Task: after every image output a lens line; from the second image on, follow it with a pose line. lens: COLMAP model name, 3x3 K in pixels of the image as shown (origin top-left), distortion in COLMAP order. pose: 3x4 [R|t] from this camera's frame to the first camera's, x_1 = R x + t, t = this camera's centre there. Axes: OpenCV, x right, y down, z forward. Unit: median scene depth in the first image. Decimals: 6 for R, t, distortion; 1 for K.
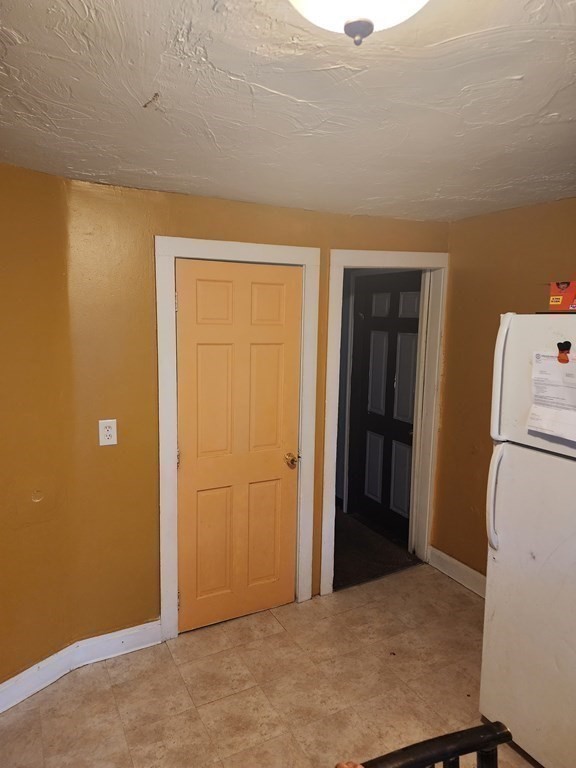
lens RADIAL K [[512.7, 0, 261.5], [0, 512.7, 393.9], [0, 0, 1]] dist [0.066494, -0.062903]
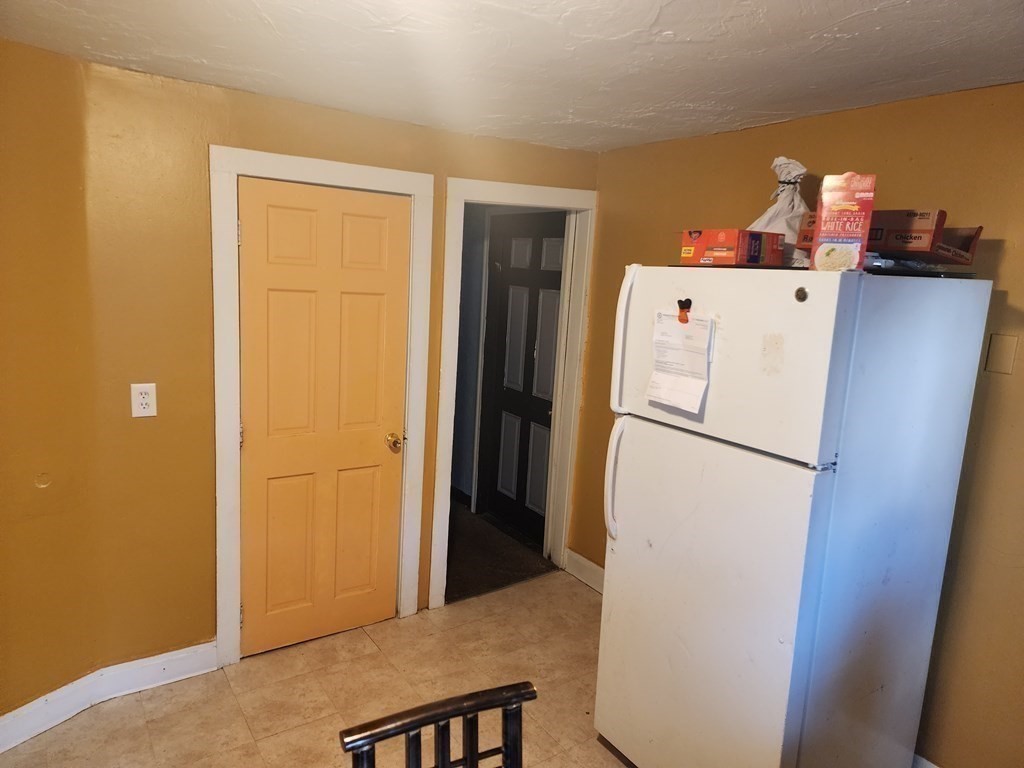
lens RADIAL K [[683.6, 0, 486.1], [0, 683.6, 397.0], [0, 0, 1]] dist [0.066494, -0.062903]
pose [[0.991919, 0.017071, 0.125722, 0.074598], [-0.021479, 0.999198, 0.033787, 0.023435], [-0.125045, -0.036214, 0.991490, -0.079674]]
